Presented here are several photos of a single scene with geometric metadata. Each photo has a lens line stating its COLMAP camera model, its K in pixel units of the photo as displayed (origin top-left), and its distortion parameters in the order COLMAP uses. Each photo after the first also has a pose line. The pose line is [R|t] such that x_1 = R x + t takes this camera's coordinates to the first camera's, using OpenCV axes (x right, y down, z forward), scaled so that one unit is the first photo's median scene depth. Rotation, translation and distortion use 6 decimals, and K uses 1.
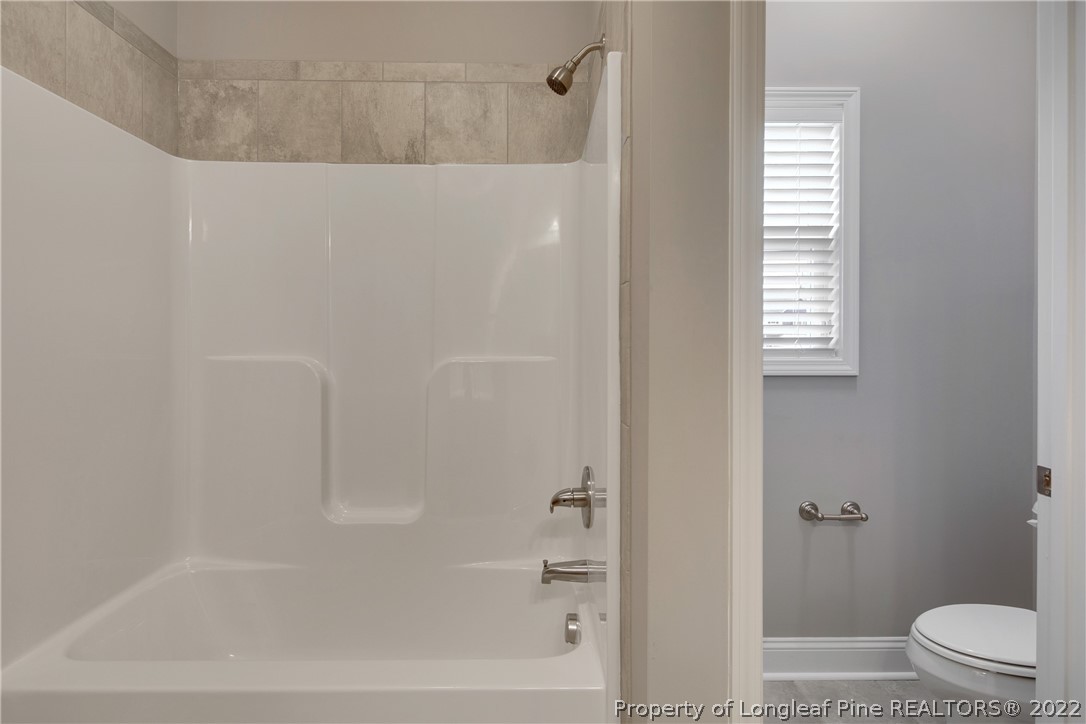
lens RADIAL K [[549.2, 0, 542.0], [0, 549.2, 342.9], [0, 0, 1]] dist [-0.003190, -0.000489]
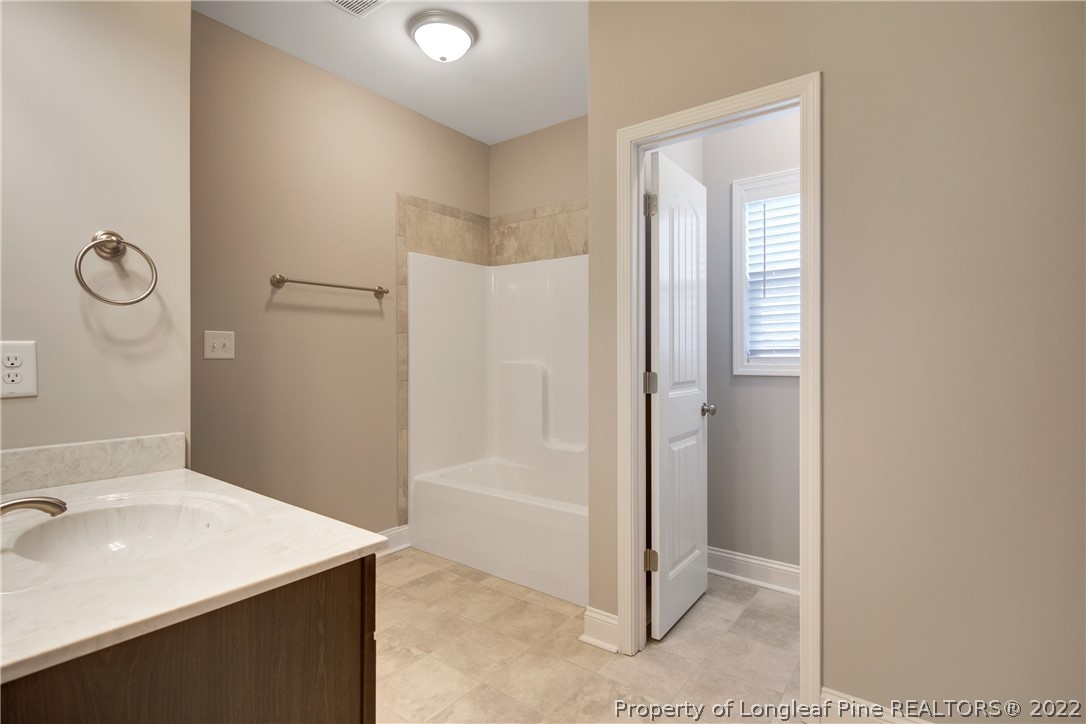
lens RADIAL K [[528.4, 0, 536.9], [0, 528.4, 355.2], [0, 0, 1]] dist [-0.002354, -0.000441]
pose [[0.781323, -0.002681, -0.624121, 0.722845], [0.003890, 0.999992, 0.000574, 0.002381], [0.624115, -0.002876, 0.781327, -0.455260]]
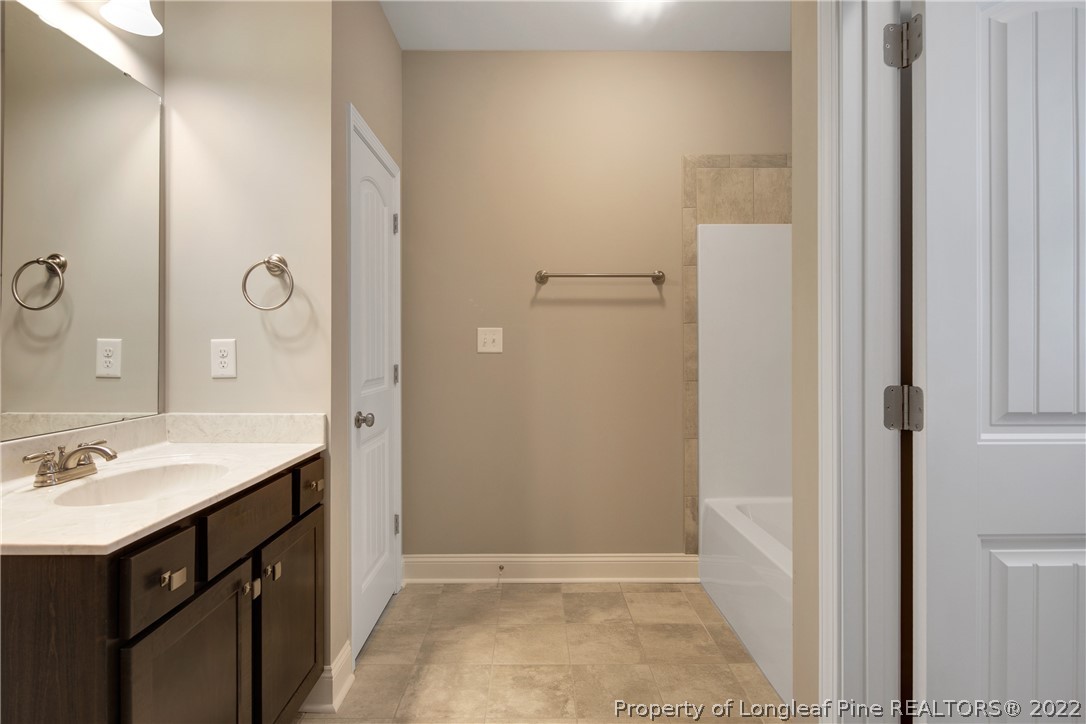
lens RADIAL K [[534.6, 0, 539.0], [0, 534.6, 348.6], [0, 0, 1]] dist [0.000796, -0.000758]
pose [[-0.020832, -0.004411, -0.999773, 0.765764], [0.000794, 0.999990, -0.004429, 0.004291], [0.999783, -0.000886, -0.020828, 0.215581]]
